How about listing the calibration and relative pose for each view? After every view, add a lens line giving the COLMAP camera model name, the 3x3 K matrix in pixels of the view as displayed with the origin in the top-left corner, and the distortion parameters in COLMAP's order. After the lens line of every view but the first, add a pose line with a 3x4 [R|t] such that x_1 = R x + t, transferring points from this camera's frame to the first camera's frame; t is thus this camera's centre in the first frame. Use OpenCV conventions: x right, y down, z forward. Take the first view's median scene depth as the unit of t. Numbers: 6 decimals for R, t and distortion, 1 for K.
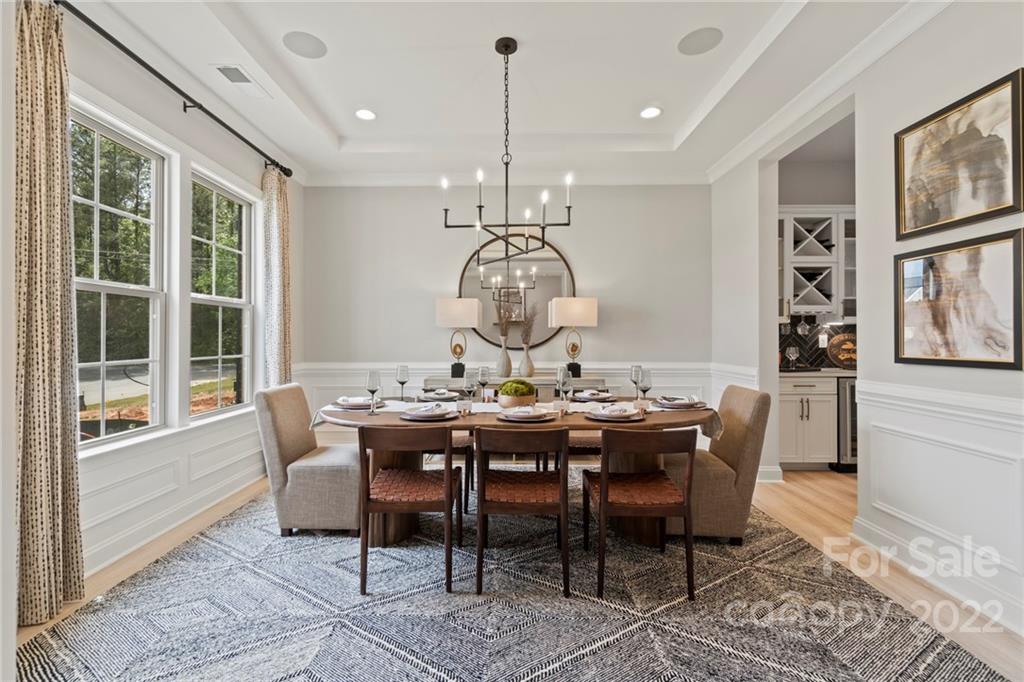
lens RADIAL K [[446.8, 0, 516.0], [0, 446.8, 336.7], [0, 0, 1]] dist [-0.002468, 0.000658]
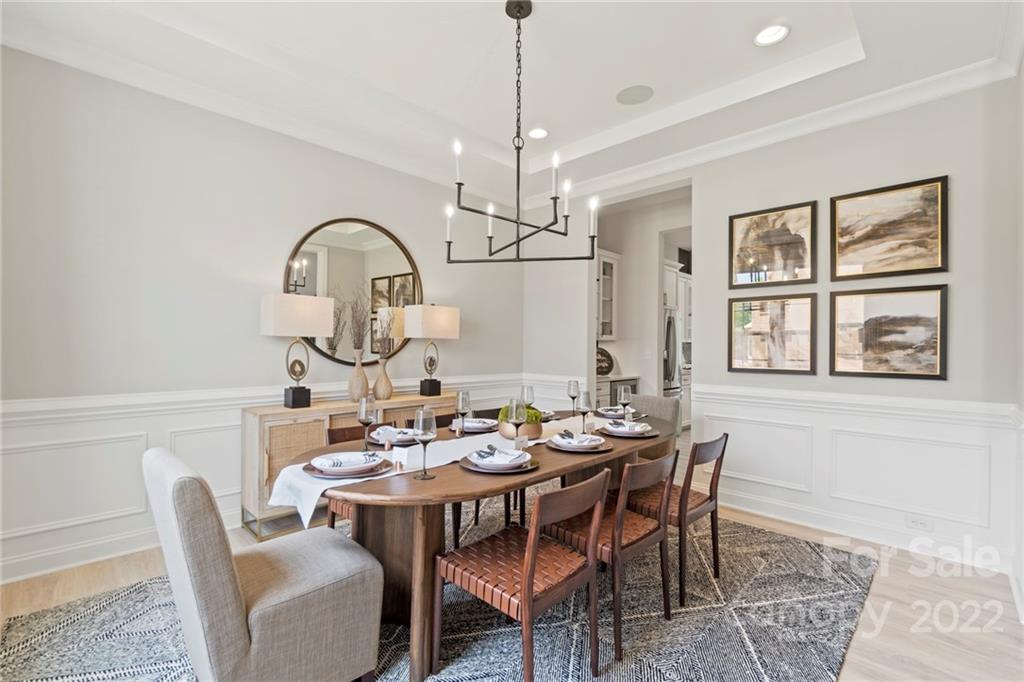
lens RADIAL K [[446.8, 0, 513.9], [0, 446.8, 348.7], [0, 0, 1]] dist [-0.002468, 0.000658]
pose [[0.706440, 0.003908, 0.707763, -0.662808], [-0.011936, 0.999908, 0.006392, -0.017421], [-0.707673, -0.012964, 0.706421, 0.435969]]
